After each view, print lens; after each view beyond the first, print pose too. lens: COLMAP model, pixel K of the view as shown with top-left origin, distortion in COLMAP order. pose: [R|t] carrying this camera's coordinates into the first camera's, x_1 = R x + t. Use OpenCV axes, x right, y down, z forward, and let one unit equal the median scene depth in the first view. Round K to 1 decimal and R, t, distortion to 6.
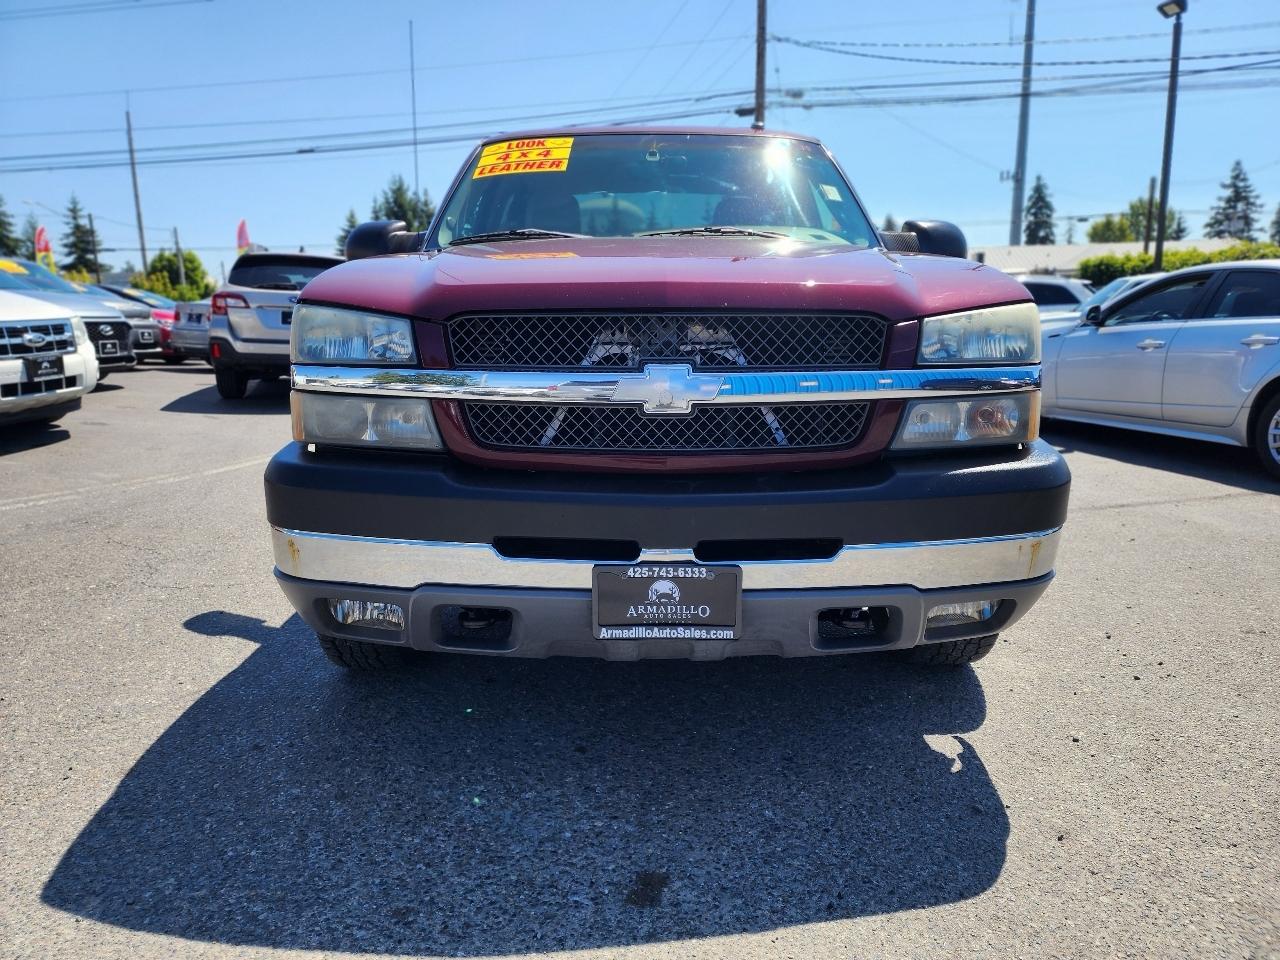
lens RADIAL K [[860.2, 0, 634.9], [0, 860.2, 477.8], [0, 0, 1]] dist [0.065016, -0.058606]
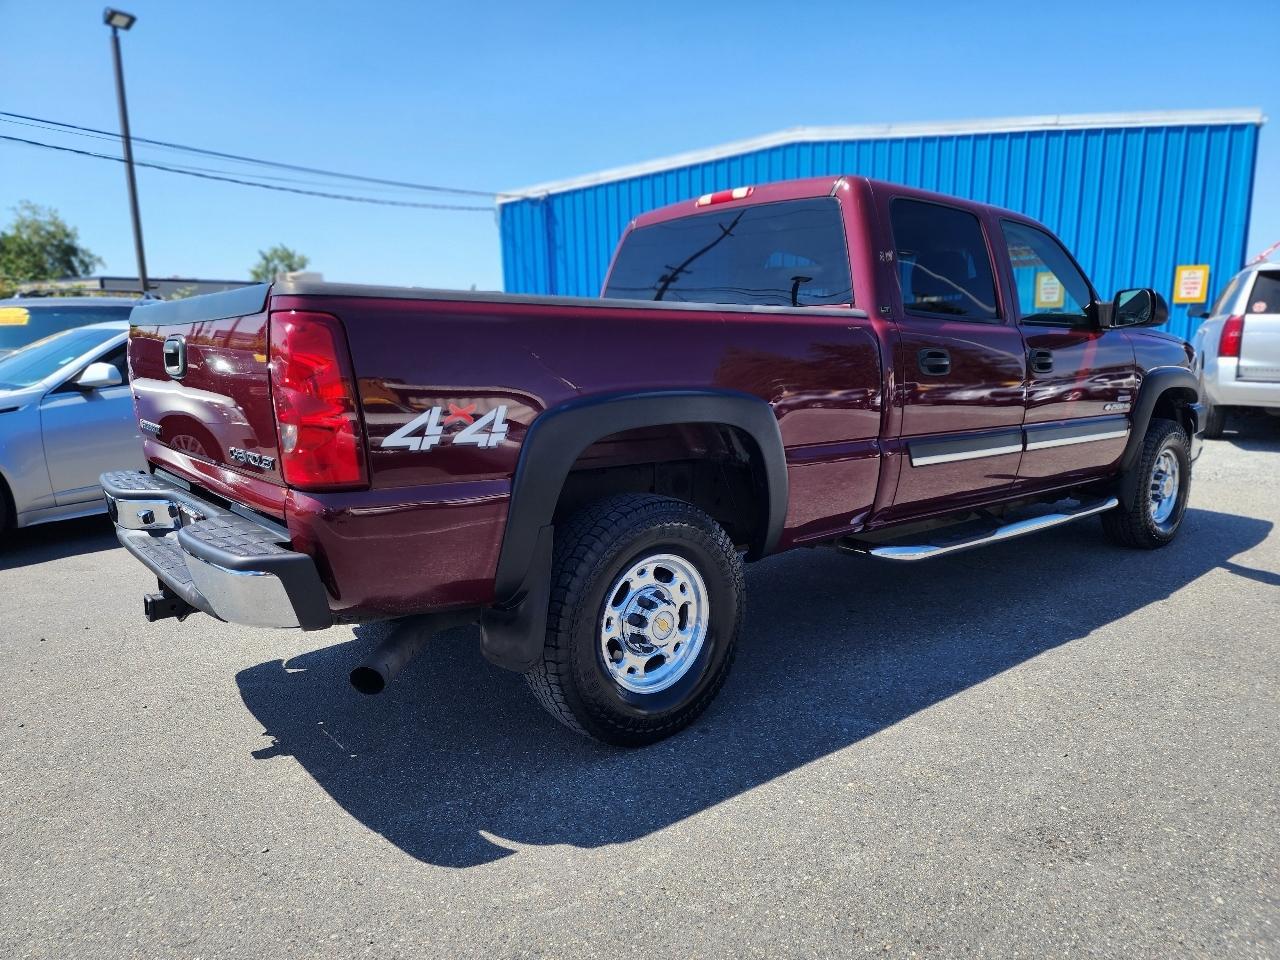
lens RADIAL K [[845.6, 0, 657.1], [0, 845.6, 481.6], [0, 0, 1]] dist [0.074104, -0.058499]
pose [[-0.645459, -0.118201, 0.754594, -1.165785], [0.158080, 0.945888, 0.283383, -0.712423], [-0.747258, 0.302198, -0.591847, 3.339755]]
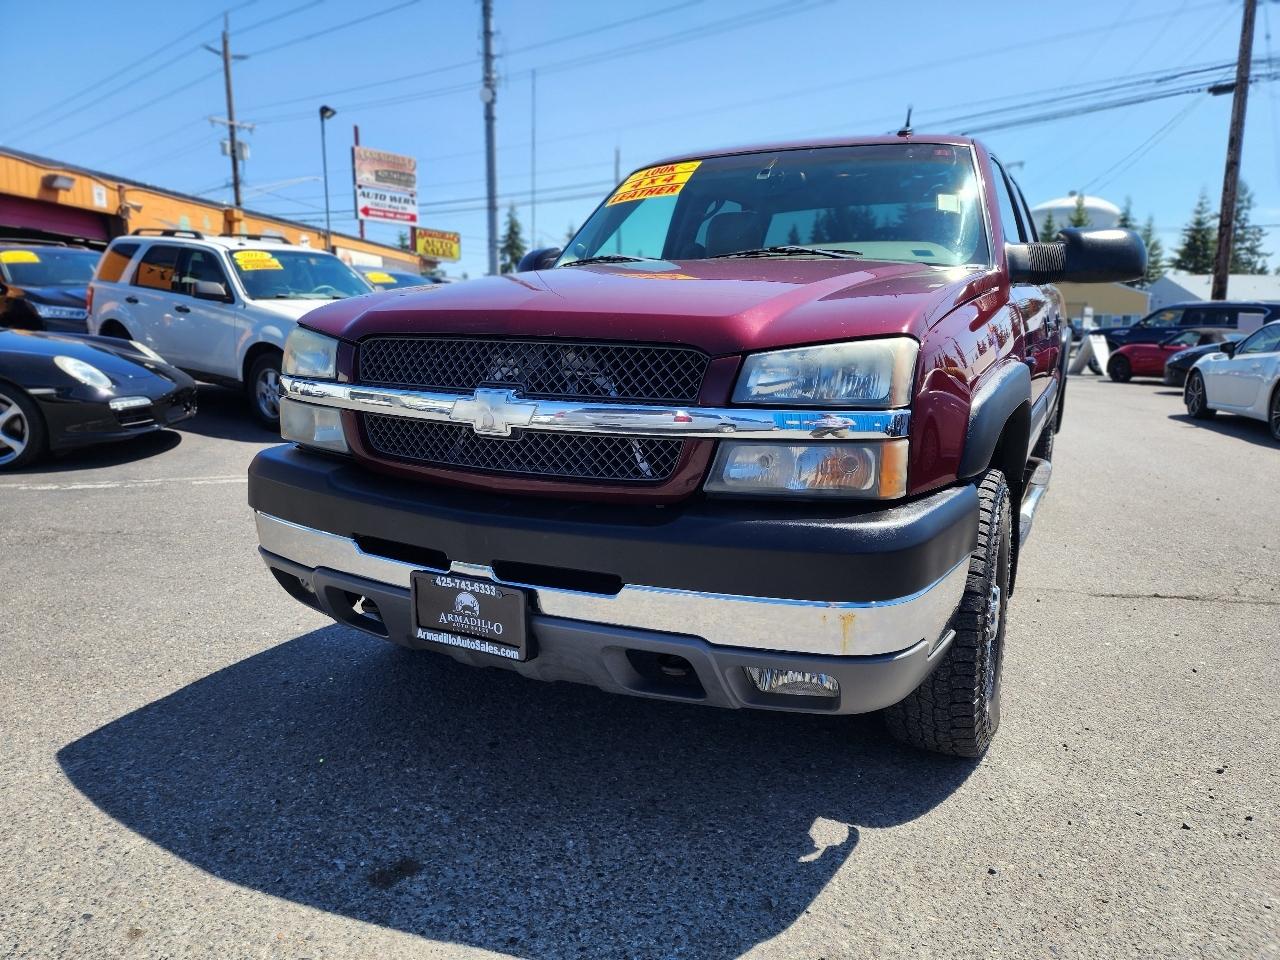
lens RADIAL K [[867.2, 0, 655.0], [0, 867.2, 477.5], [0, 0, 1]] dist [0.065702, -0.061713]
pose [[0.892922, 0.090786, -0.440962, 0.518168], [-0.096495, 0.995288, 0.009515, -0.040206], [0.439748, 0.034055, 0.897475, 0.103686]]
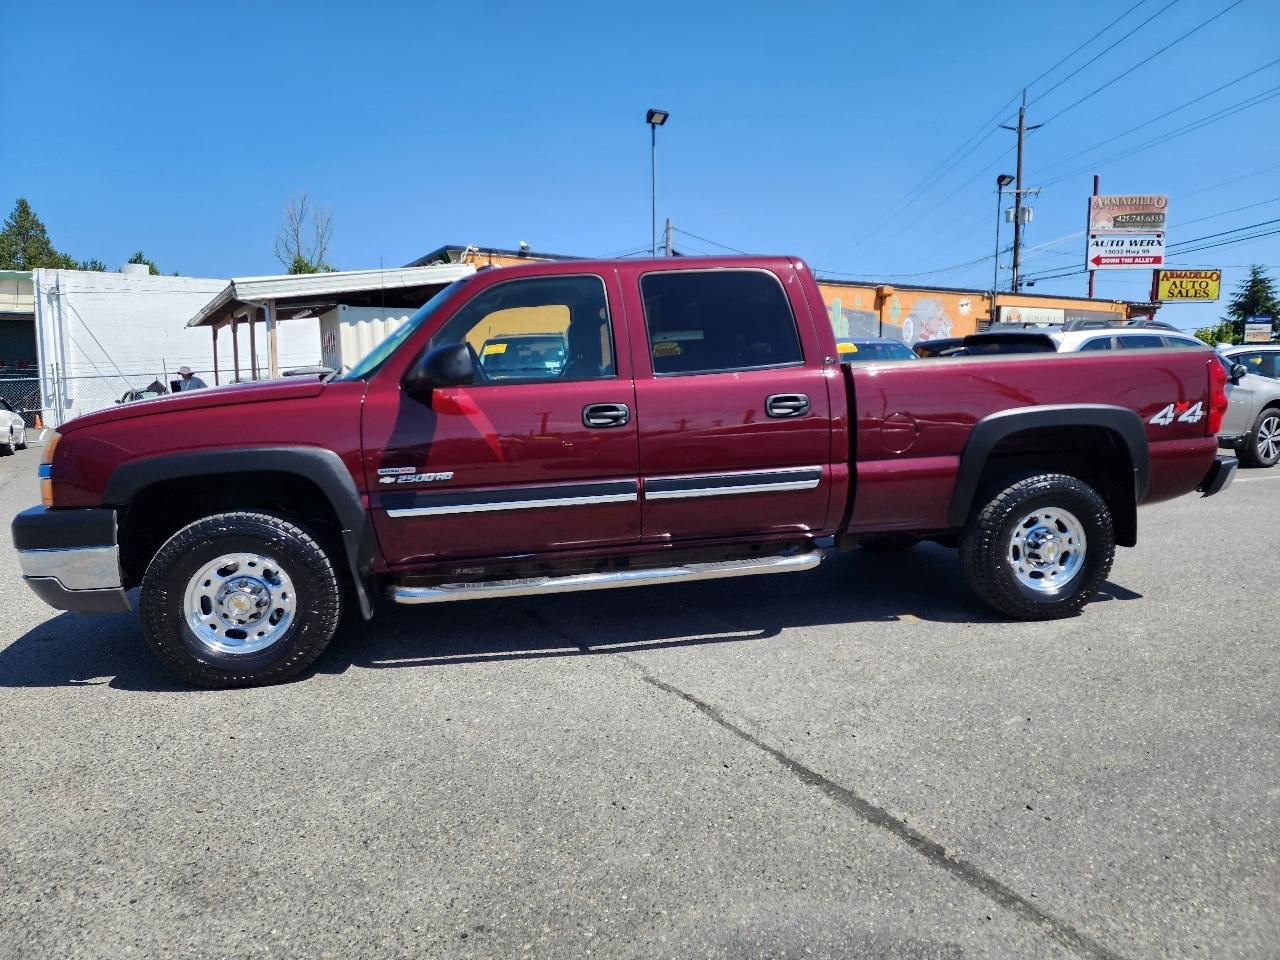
lens RADIAL K [[849.6, 0, 635.3], [0, 849.6, 473.1], [0, 0, 1]] dist [0.082889, -0.078966]
pose [[0.174894, 0.112144, -0.978180, 2.034918], [-0.167046, 0.982469, 0.082769, -0.390996], [0.970313, 0.148925, 0.190561, 1.527411]]
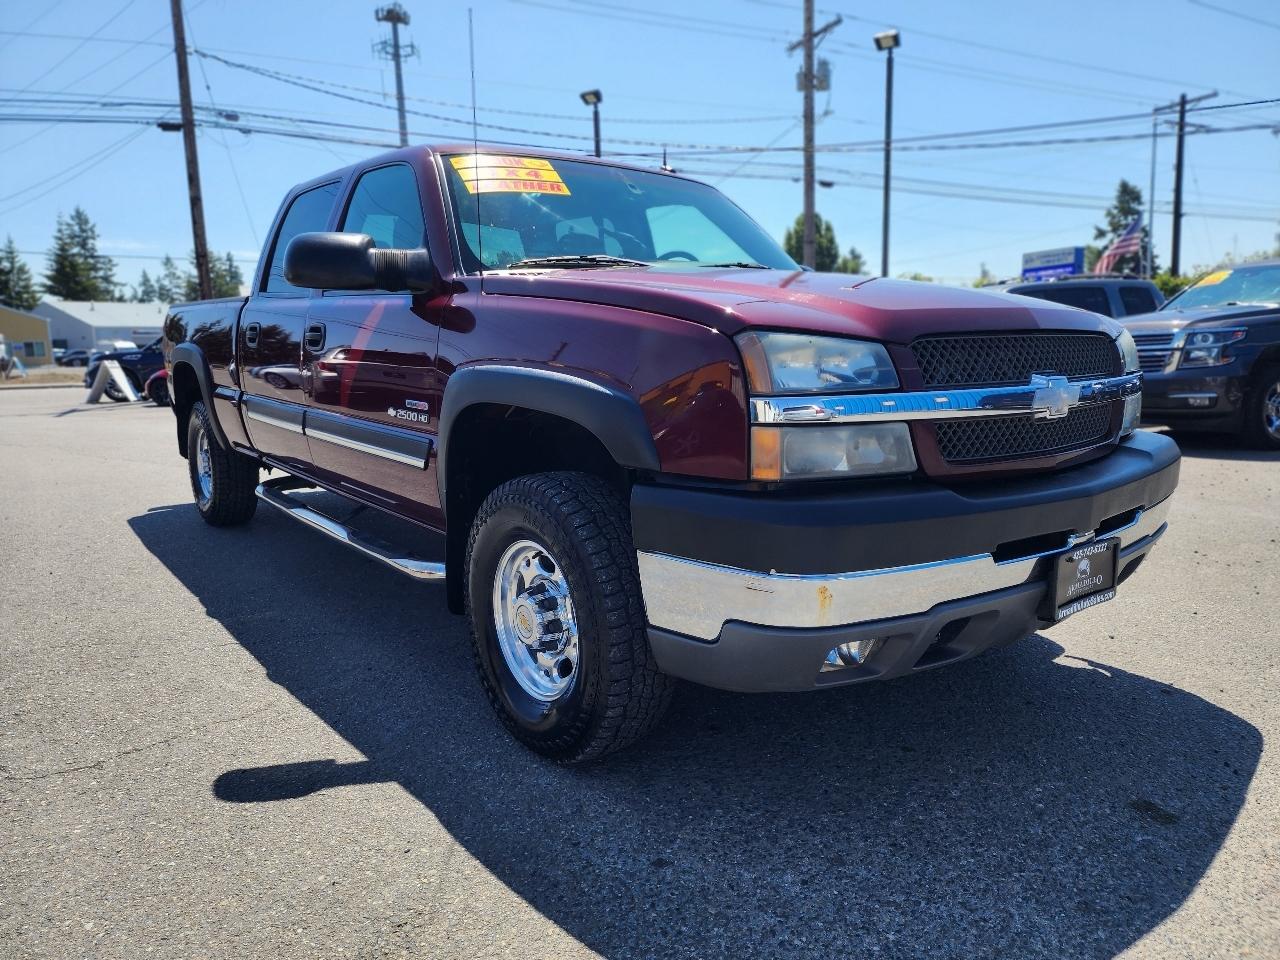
lens RADIAL K [[858.2, 0, 645.7], [0, 858.2, 475.3], [0, 0, 1]] dist [0.073626, -0.072490]
pose [[0.781986, -0.104106, 0.614540, -0.856639], [0.131245, 0.991349, 0.000932, -0.054751], [-0.609321, 0.079927, 0.788885, 0.309741]]
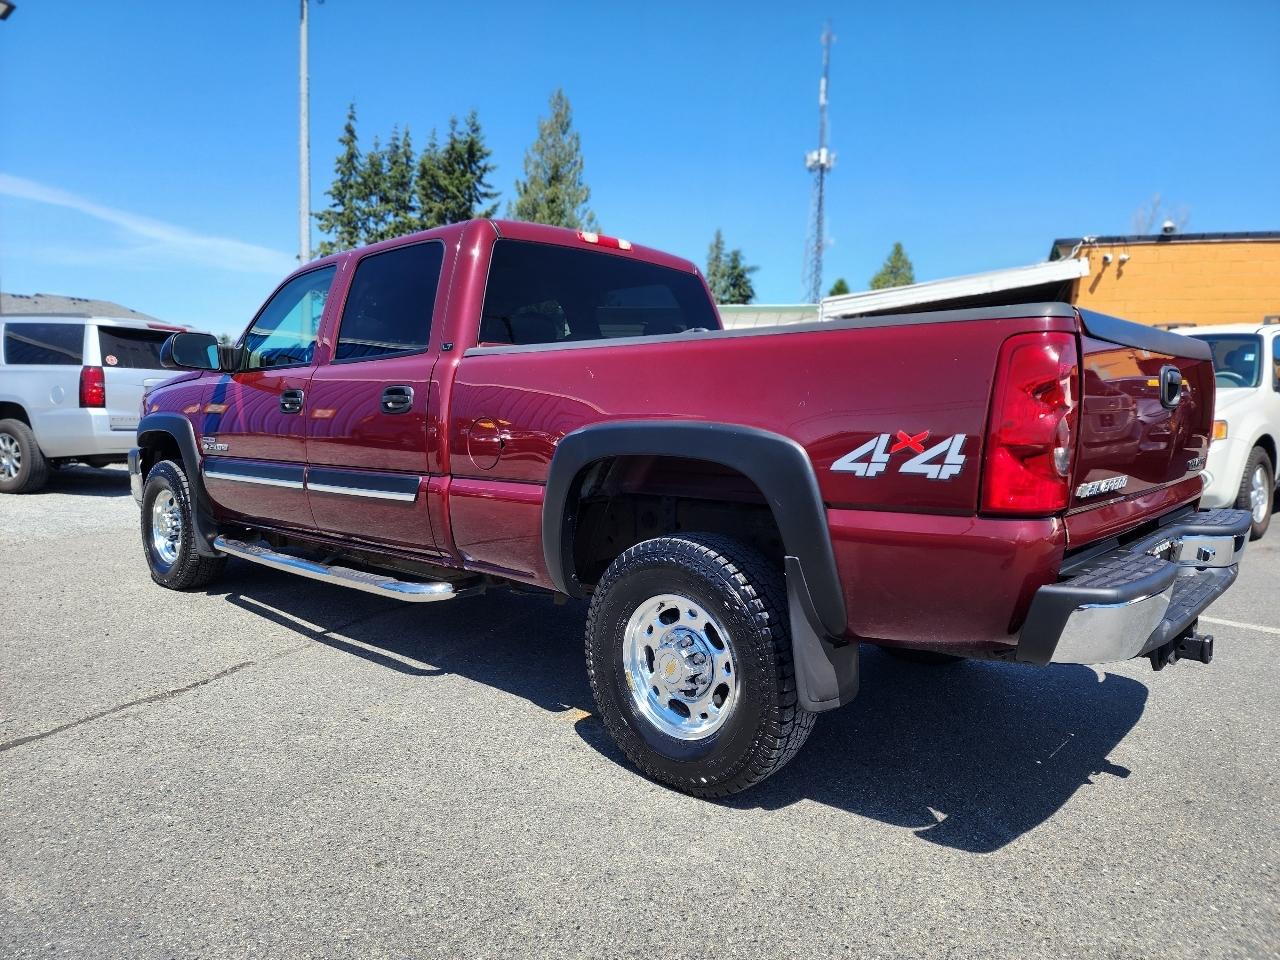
lens RADIAL K [[858.3, 0, 640.0], [0, 858.3, 480.0], [0, 0, 1]] dist [0.073077, -0.071347]
pose [[-0.676165, 0.062345, -0.734108, 1.210064], [-0.154111, 0.962402, 0.223680, -0.684016], [0.720452, 0.264379, -0.641134, 3.353649]]
